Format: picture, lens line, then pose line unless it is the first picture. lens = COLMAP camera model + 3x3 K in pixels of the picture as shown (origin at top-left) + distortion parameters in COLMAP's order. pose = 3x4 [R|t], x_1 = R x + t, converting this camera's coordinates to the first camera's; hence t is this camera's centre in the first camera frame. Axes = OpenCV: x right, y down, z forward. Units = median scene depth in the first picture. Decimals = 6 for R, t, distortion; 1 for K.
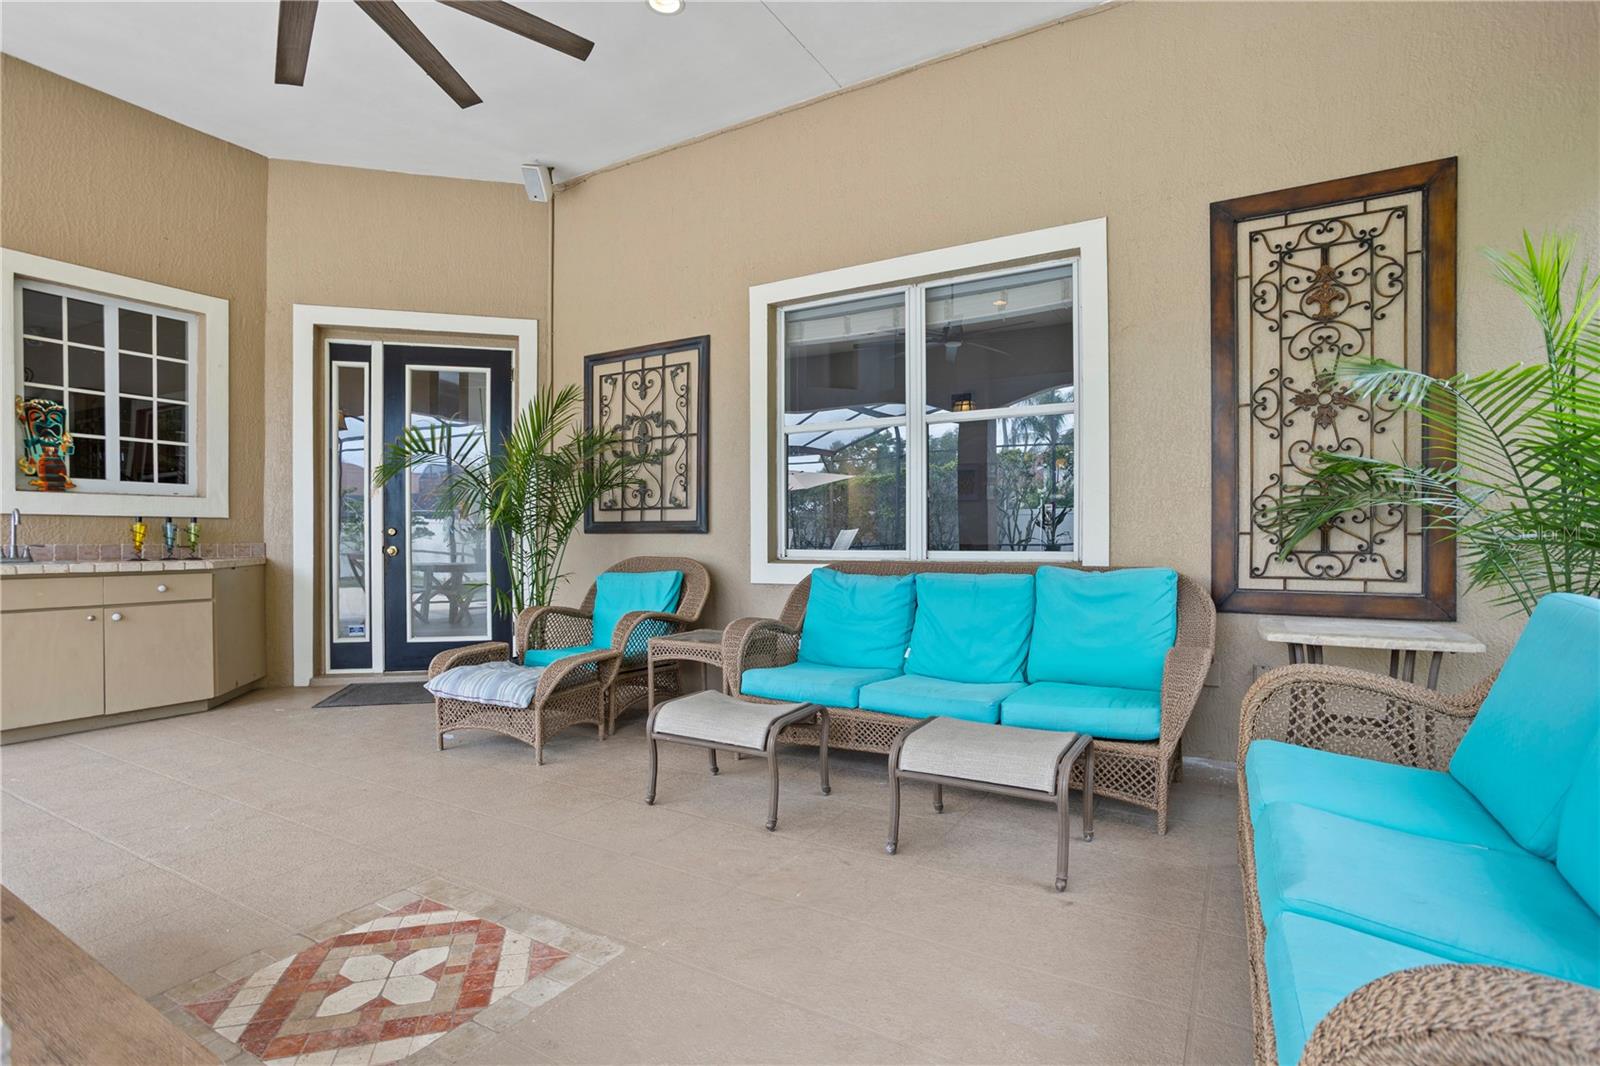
lens RADIAL K [[784.1, 0, 792.8], [0, 784.1, 542.4], [0, 0, 1]] dist [-0.048023, 0.024021]
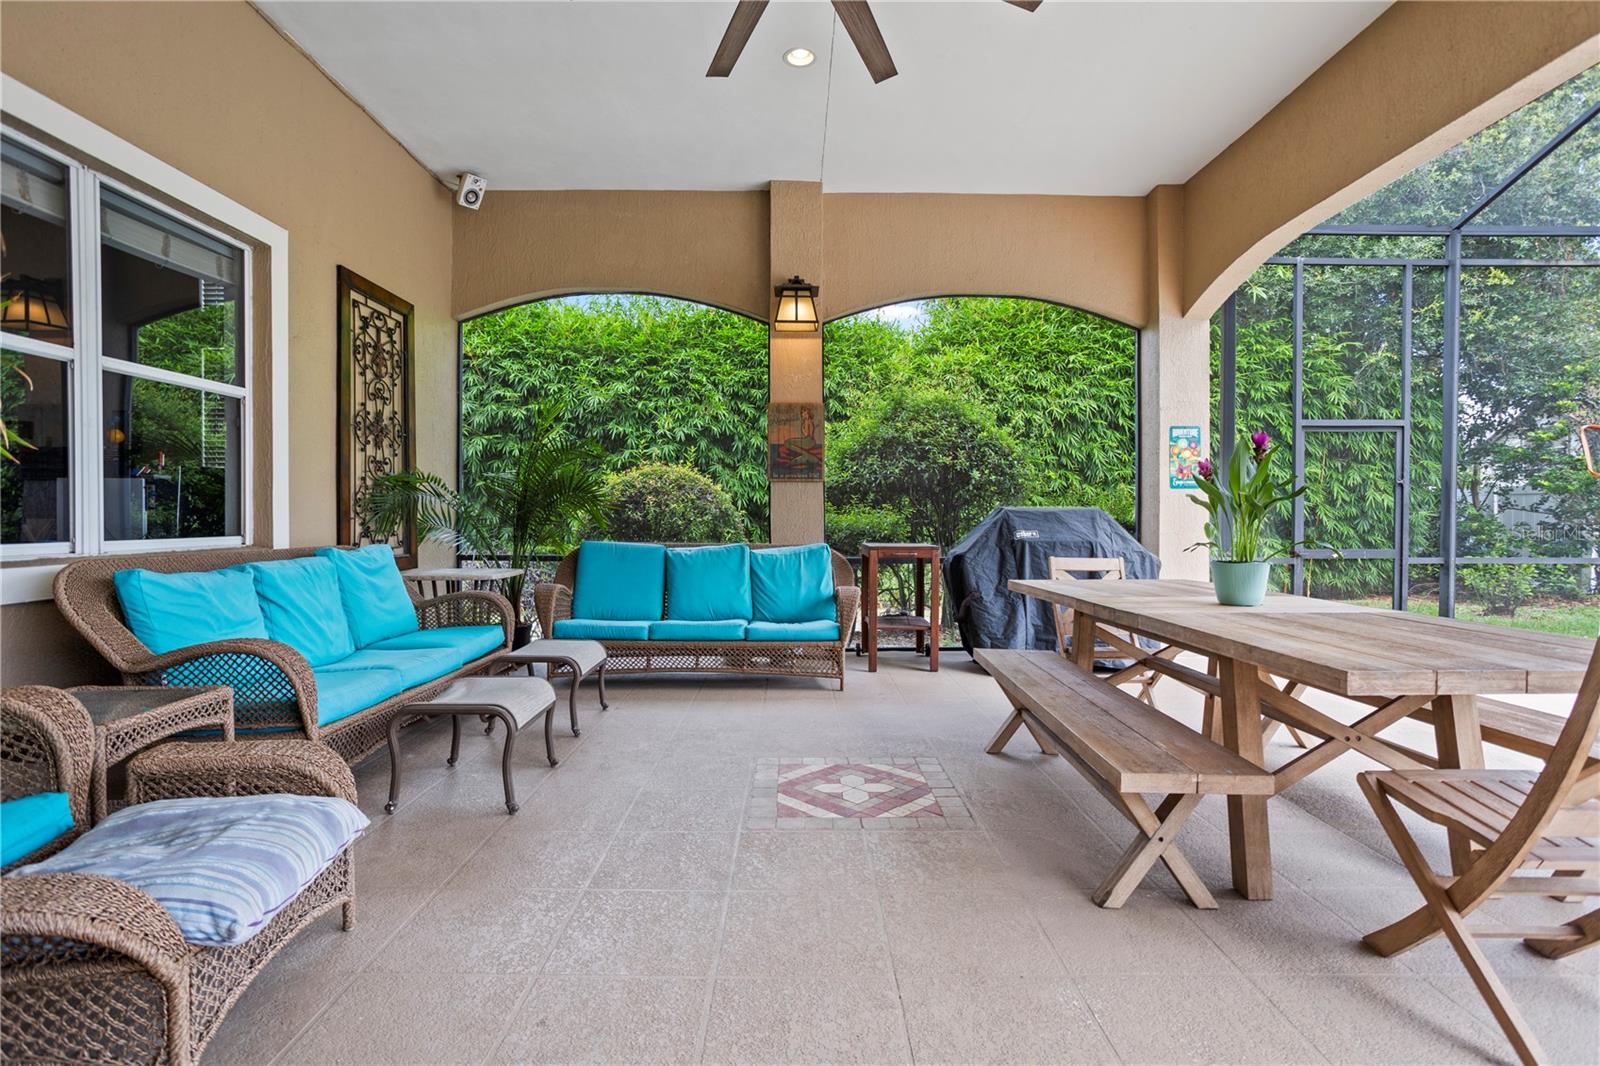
lens RADIAL K [[770.7, 0, 805.5], [0, 770.7, 527.3], [0, 0, 1]] dist [-0.062716, 0.047765]
pose [[-0.515775, -0.012366, 0.856635, -0.986576], [0.005741, 0.999823, 0.017890, -0.015141], [-0.856705, 0.014145, -0.515613, 1.013553]]
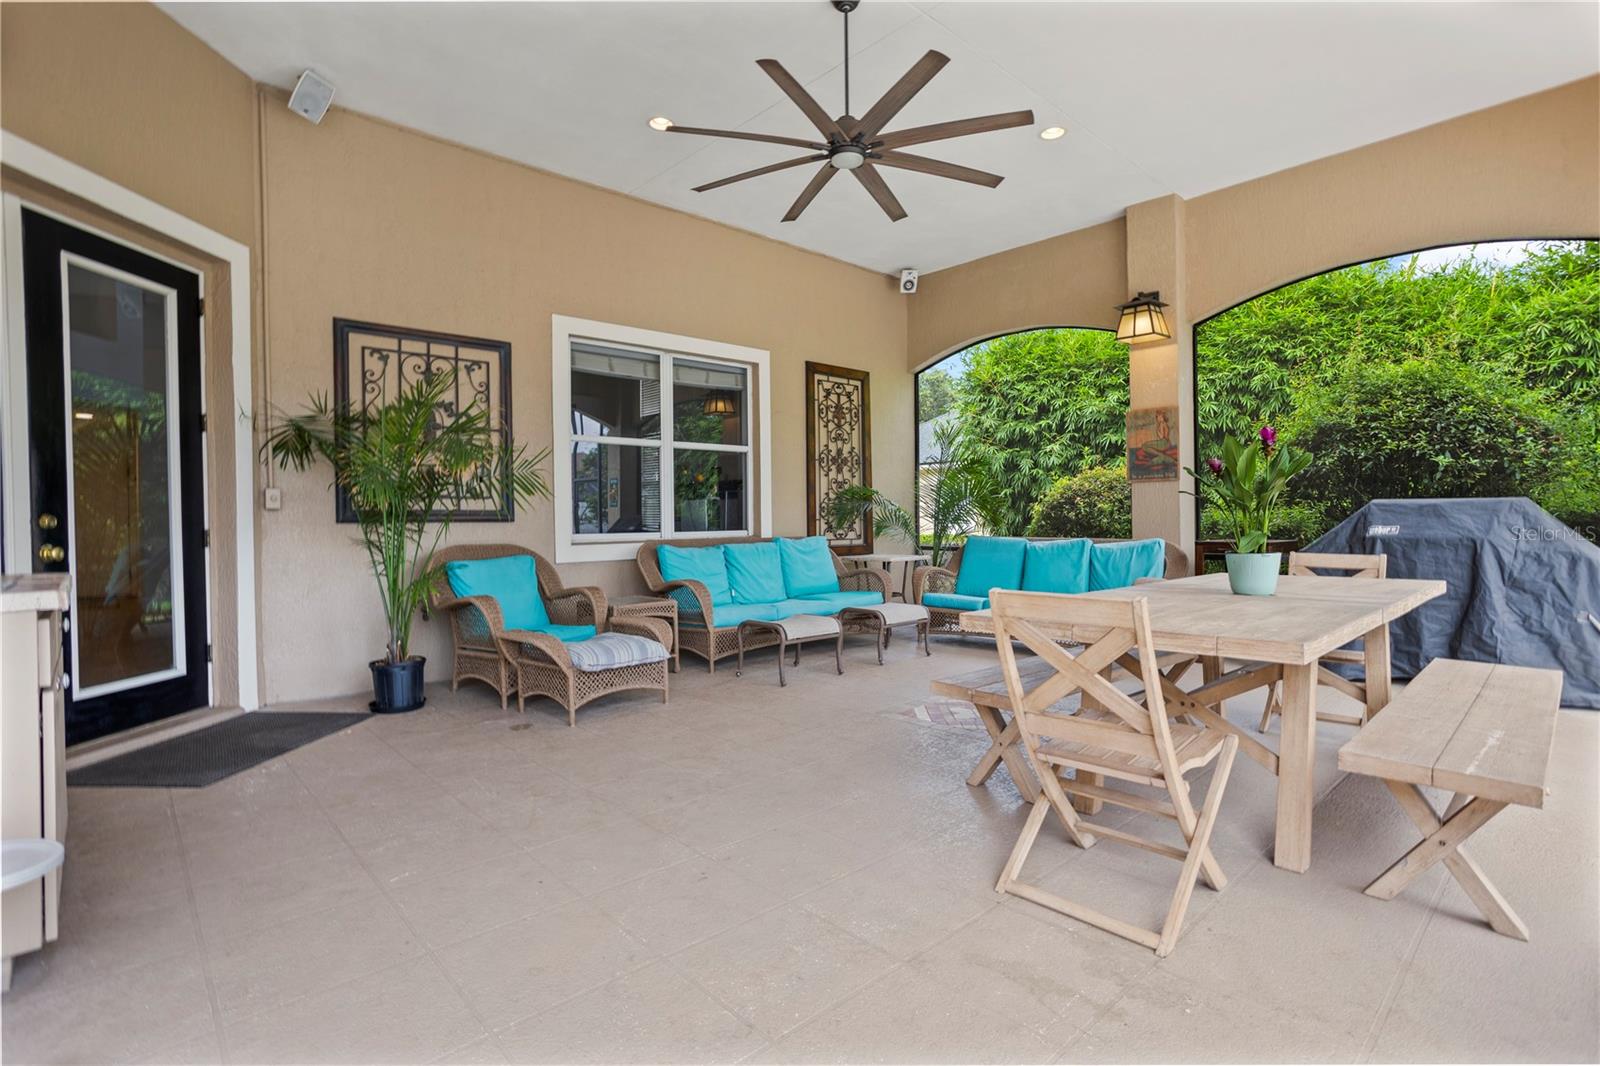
lens RADIAL K [[770.7, 0, 805.5], [0, 770.7, 527.3], [0, 0, 1]] dist [-0.062716, 0.047765]
pose [[0.283611, -0.011286, 0.958873, -1.484481], [0.019411, 0.999793, 0.006027, -0.003744], [-0.958743, 0.016903, 0.283771, 0.431940]]
